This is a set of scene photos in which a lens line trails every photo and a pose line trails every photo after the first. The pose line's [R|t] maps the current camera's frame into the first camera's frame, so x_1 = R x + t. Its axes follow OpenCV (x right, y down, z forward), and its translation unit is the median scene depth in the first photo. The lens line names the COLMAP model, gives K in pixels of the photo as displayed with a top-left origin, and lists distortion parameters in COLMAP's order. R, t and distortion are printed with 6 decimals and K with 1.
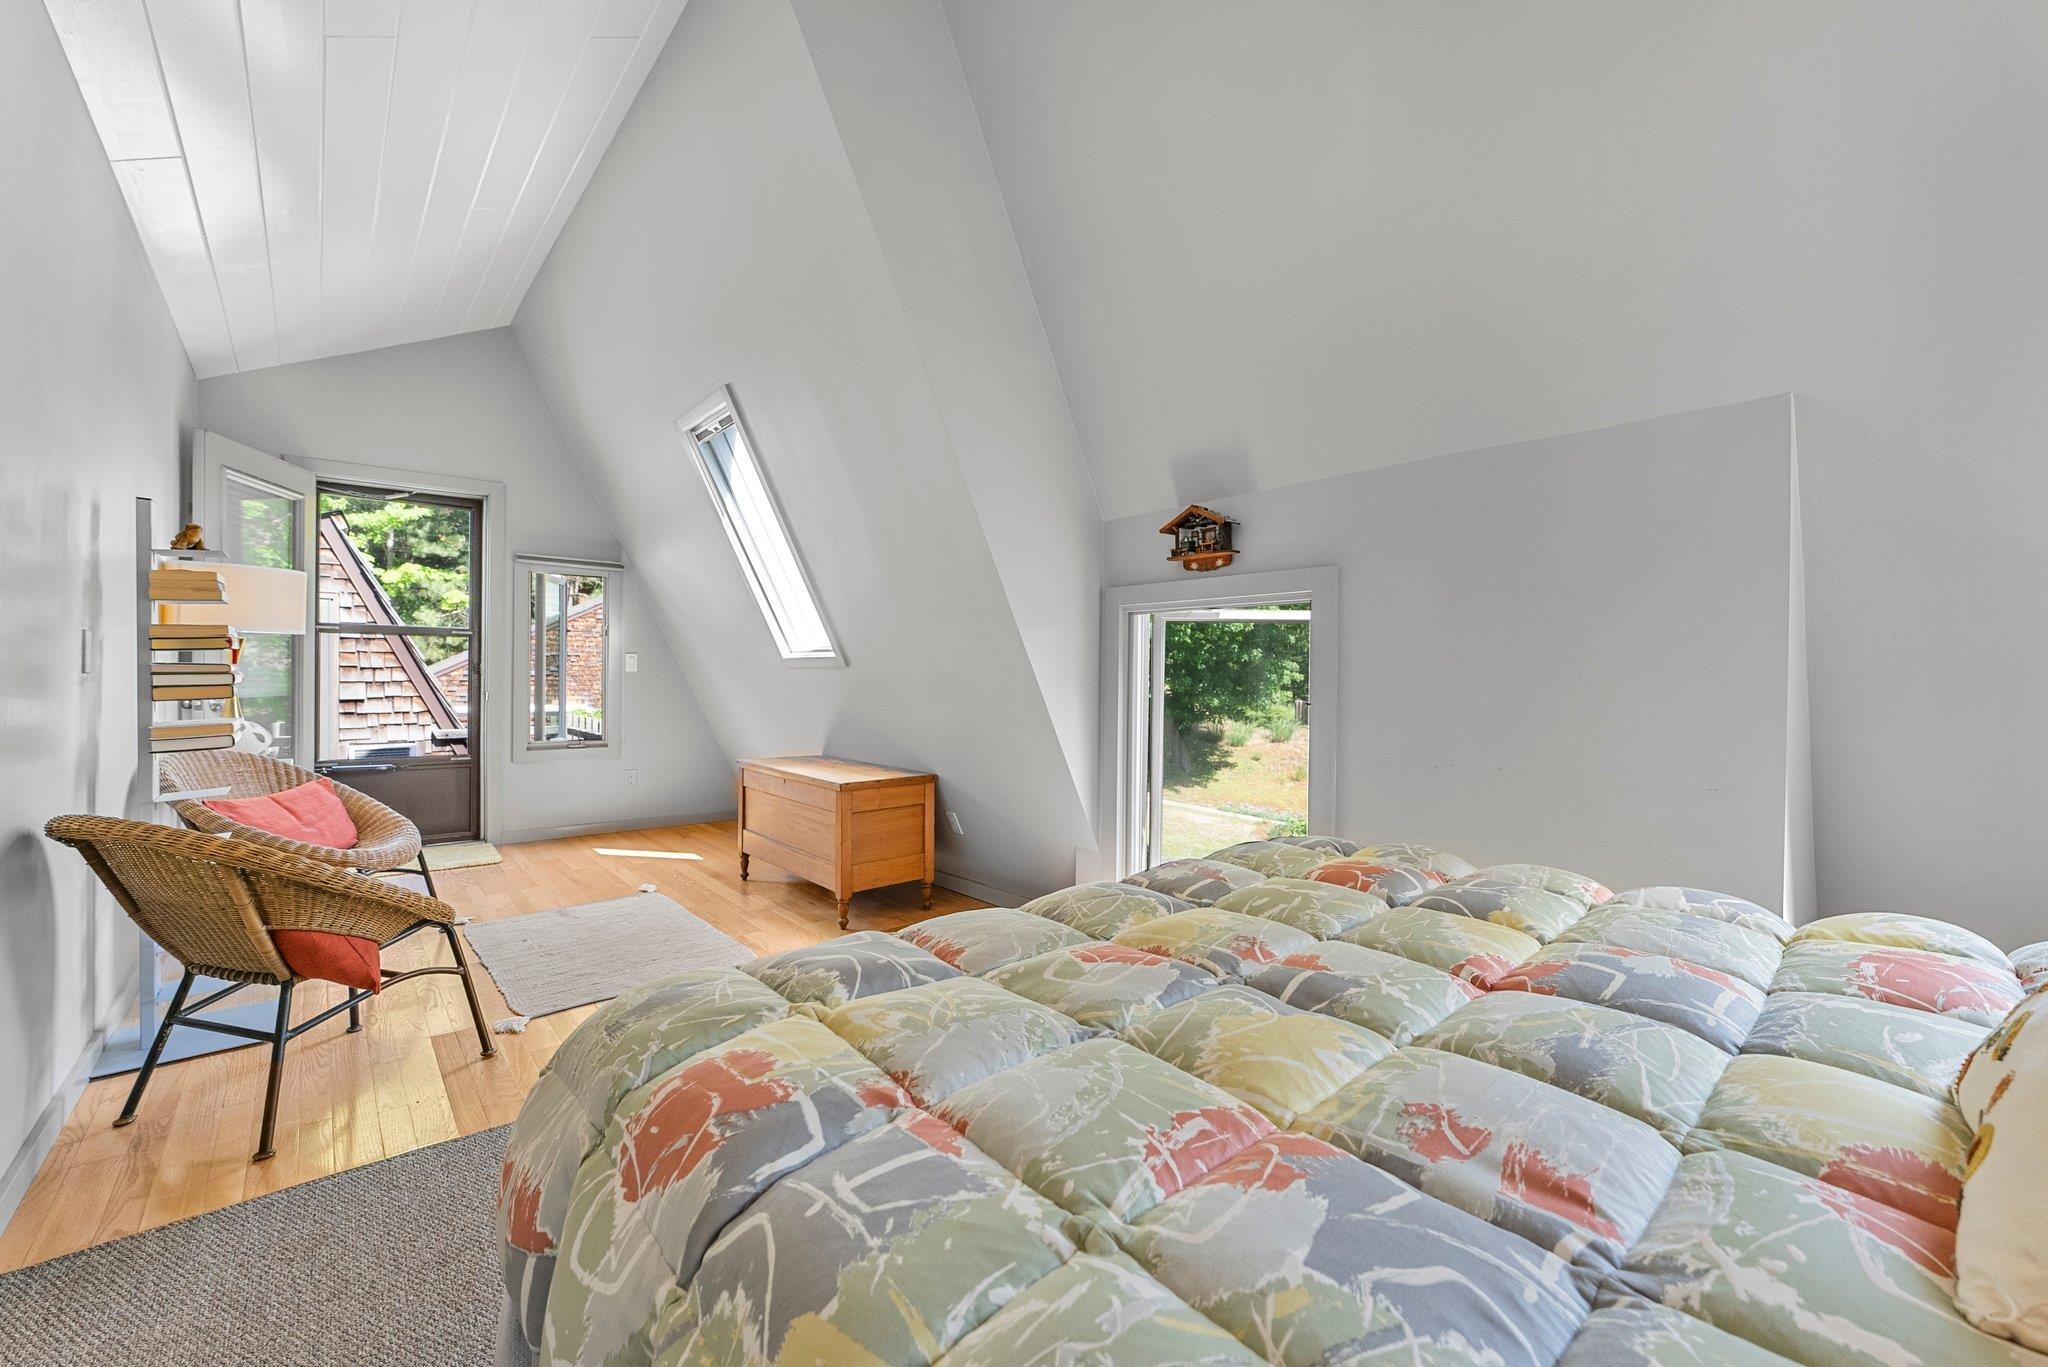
lens RADIAL K [[834.1, 0, 1025.5], [0, 834.1, 677.1], [0, 0, 1]] dist [-0.004736, 0.000129]
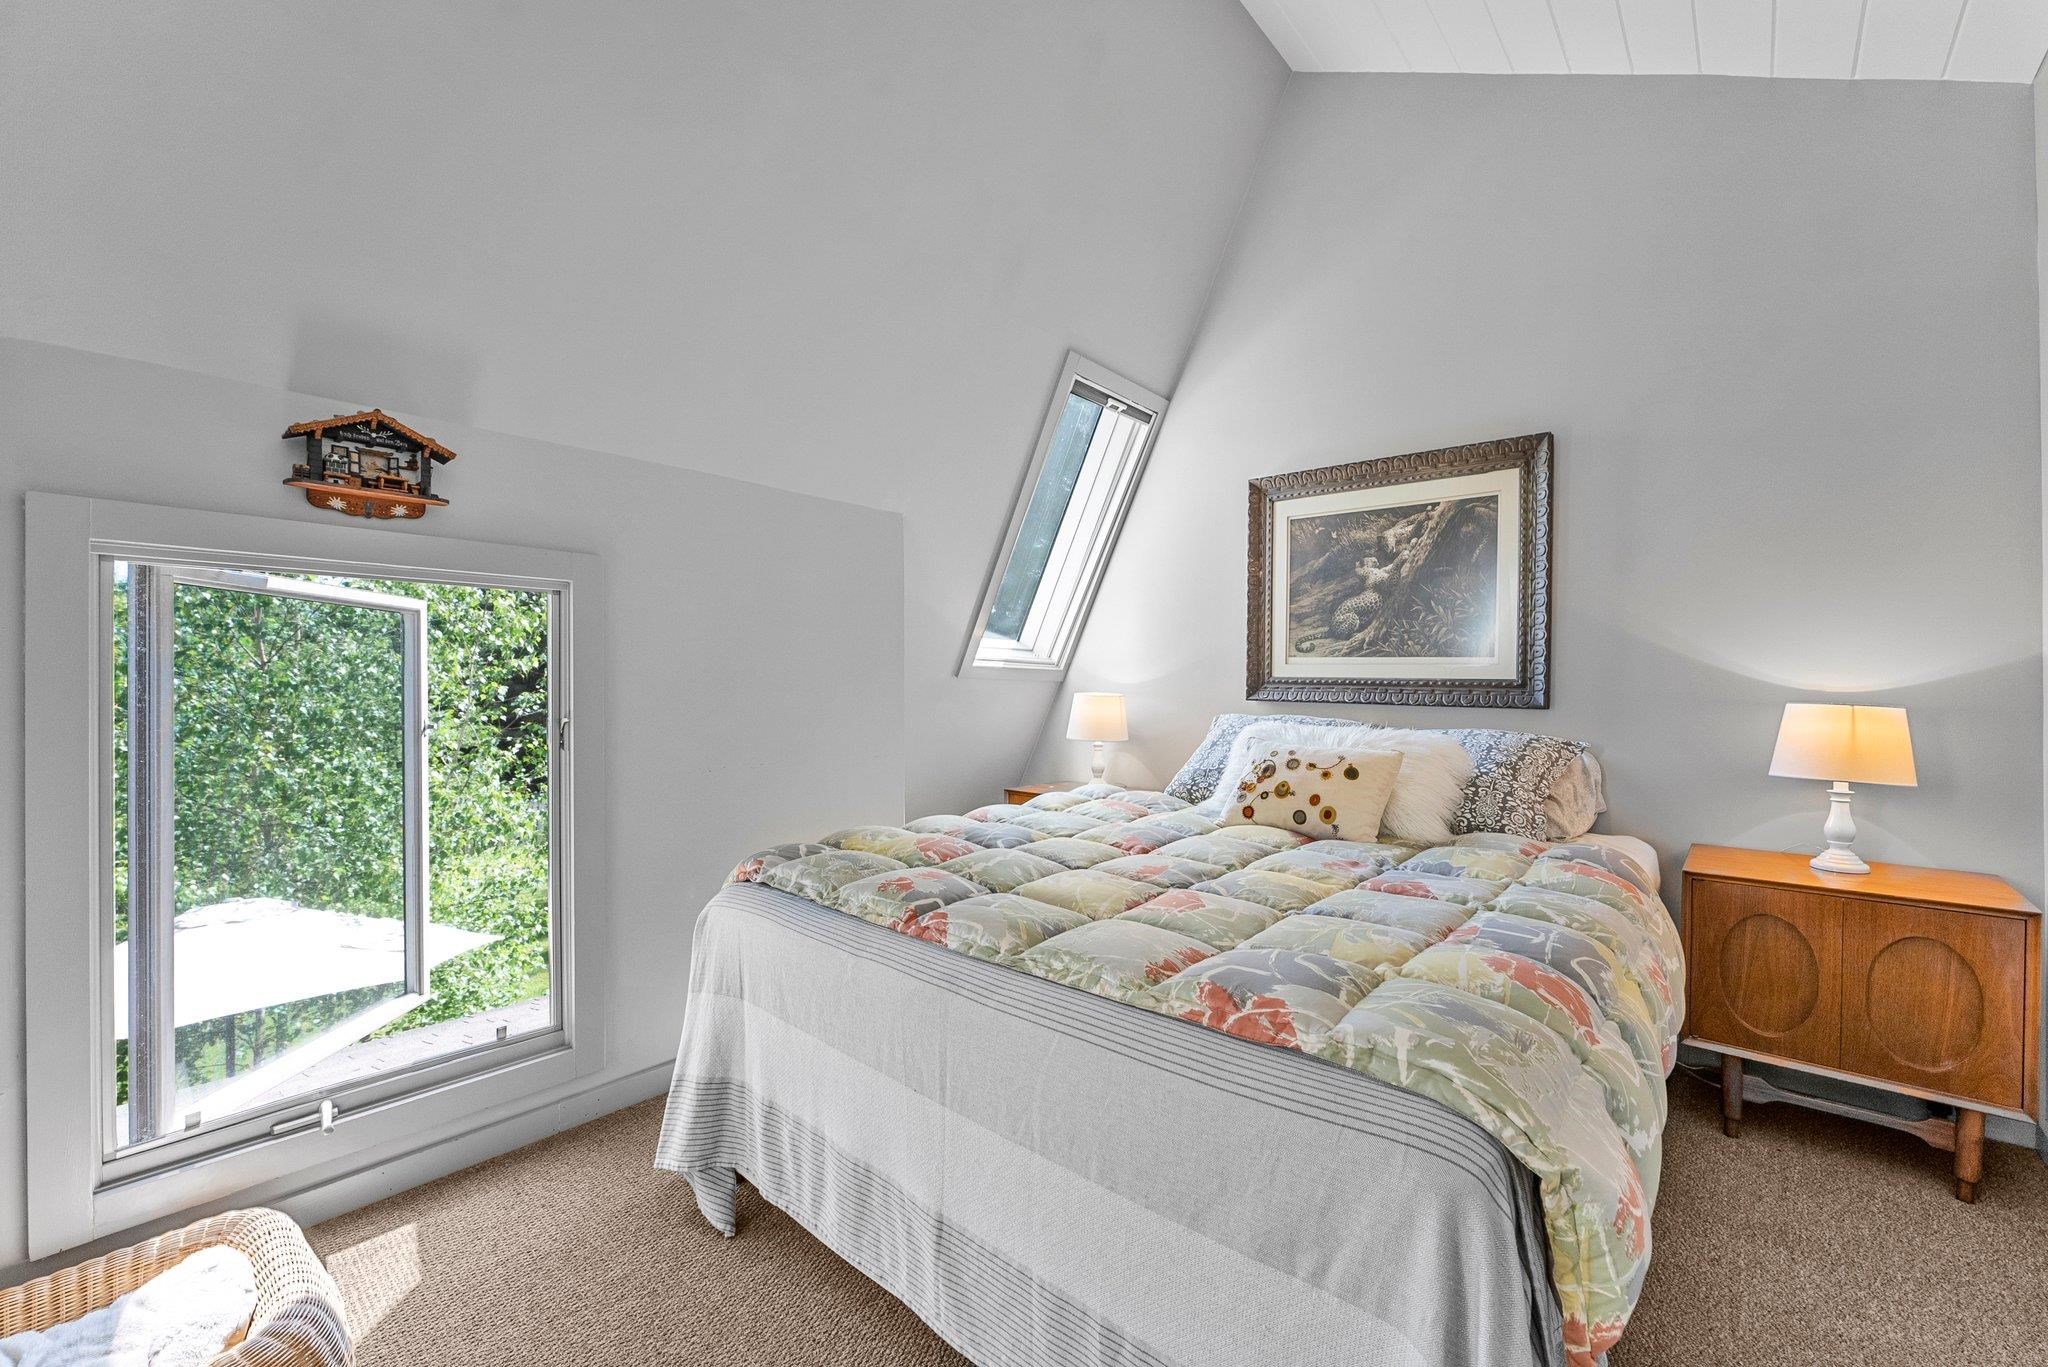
lens RADIAL K [[834.1, 0, 1025.4], [0, 834.1, 682.5], [0, 0, 1]] dist [-0.004736, 0.000129]
pose [[-0.137566, -0.012883, 0.990409, -0.478426], [-0.001535, 0.999917, 0.012793, -0.010483], [-0.990491, 0.000240, -0.137575, 0.586123]]
